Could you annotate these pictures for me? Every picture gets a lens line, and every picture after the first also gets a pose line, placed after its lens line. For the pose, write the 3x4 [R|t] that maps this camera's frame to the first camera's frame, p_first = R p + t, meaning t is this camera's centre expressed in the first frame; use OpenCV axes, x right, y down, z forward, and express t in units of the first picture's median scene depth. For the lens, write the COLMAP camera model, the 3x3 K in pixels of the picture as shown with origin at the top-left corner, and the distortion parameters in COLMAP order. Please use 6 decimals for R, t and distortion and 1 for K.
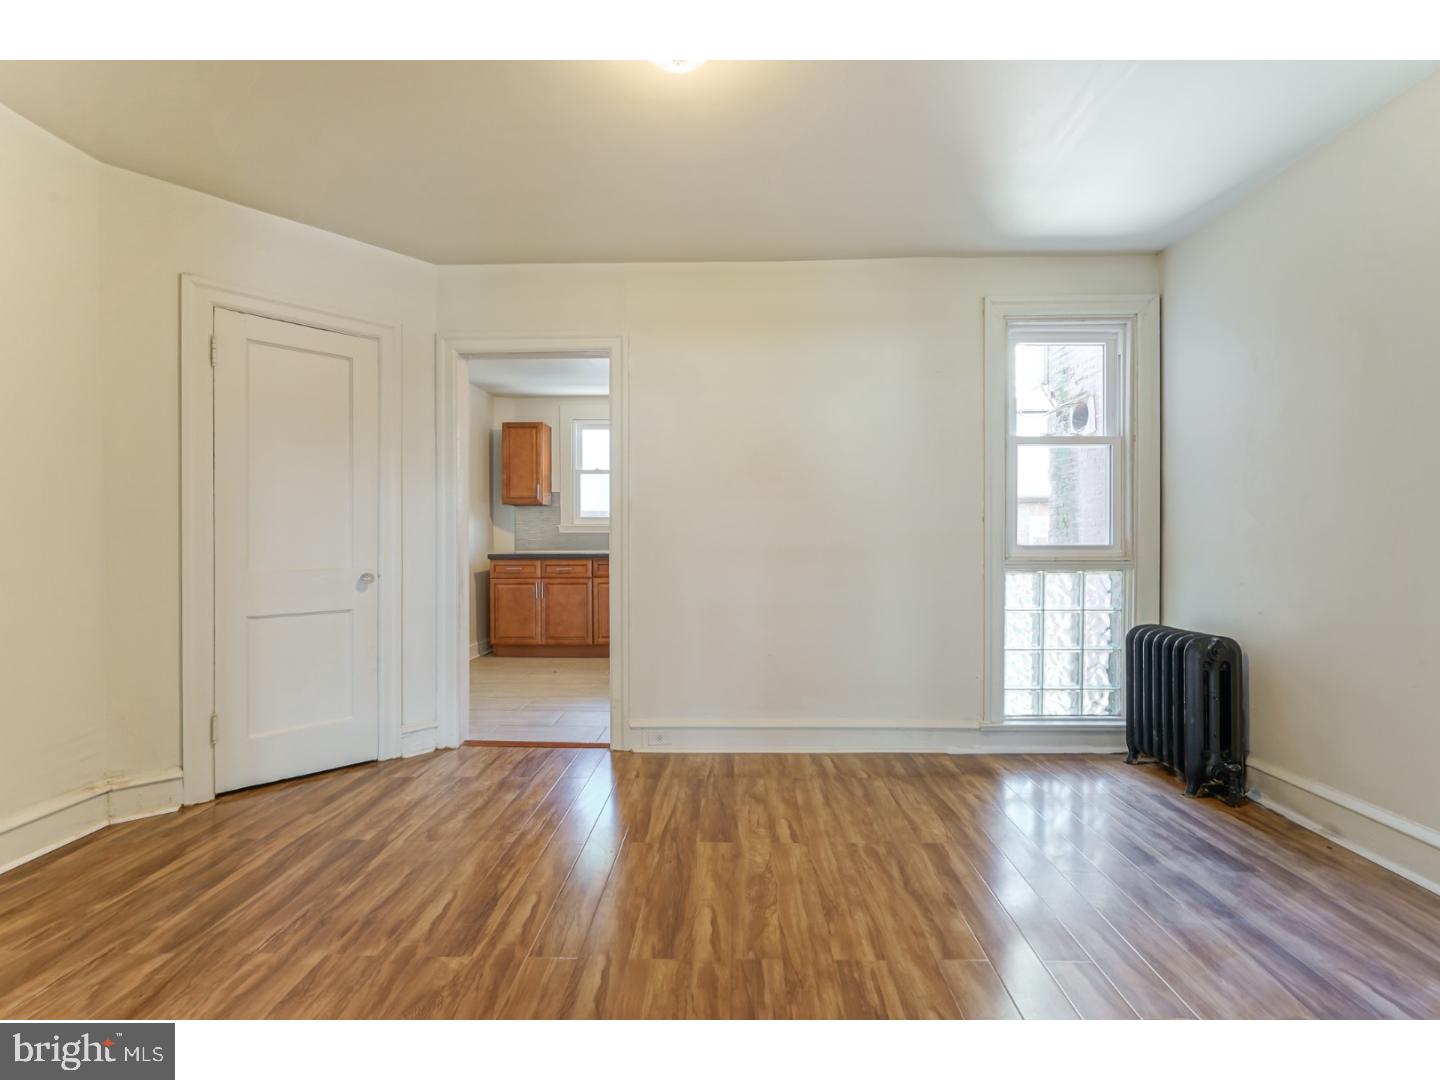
lens RADIAL K [[678.8, 0, 704.6], [0, 678.8, 542.7], [0, 0, 1]] dist [-0.002355, 0.000500]
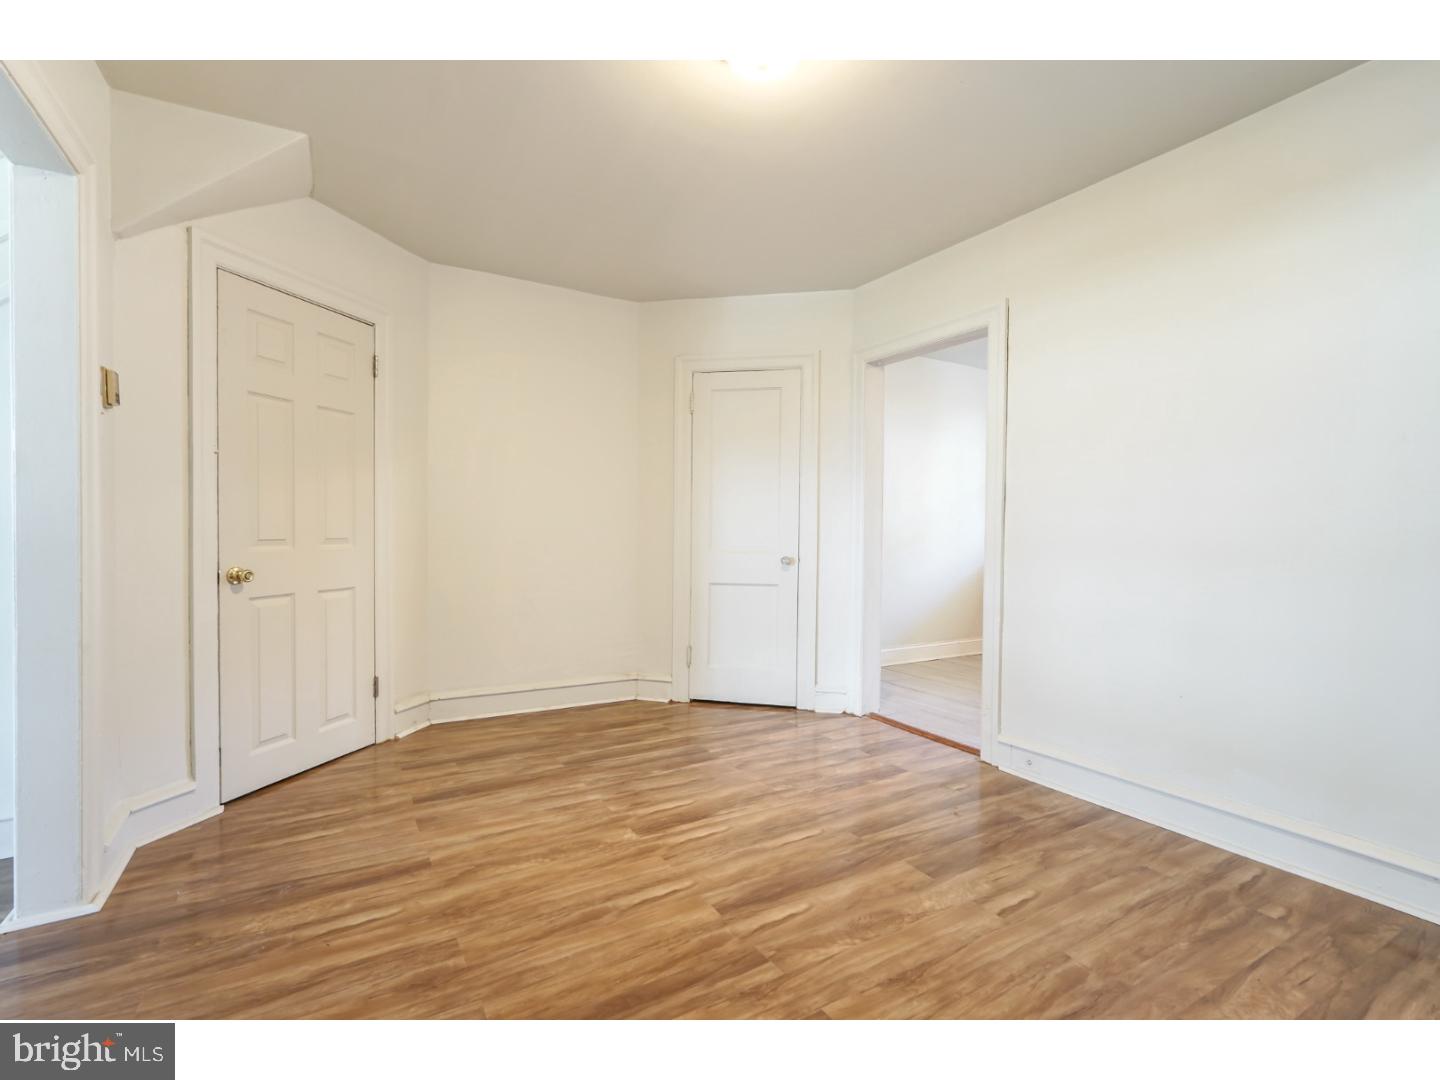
lens RADIAL K [[643.9, 0, 689.6], [0, 643.9, 544.6], [0, 0, 1]] dist [-0.012779, 0.000325]
pose [[0.521319, 0.026815, -0.852941, 0.524956], [-0.010462, 0.999632, 0.025032, -0.007993], [0.853298, -0.004126, 0.521408, 0.274646]]
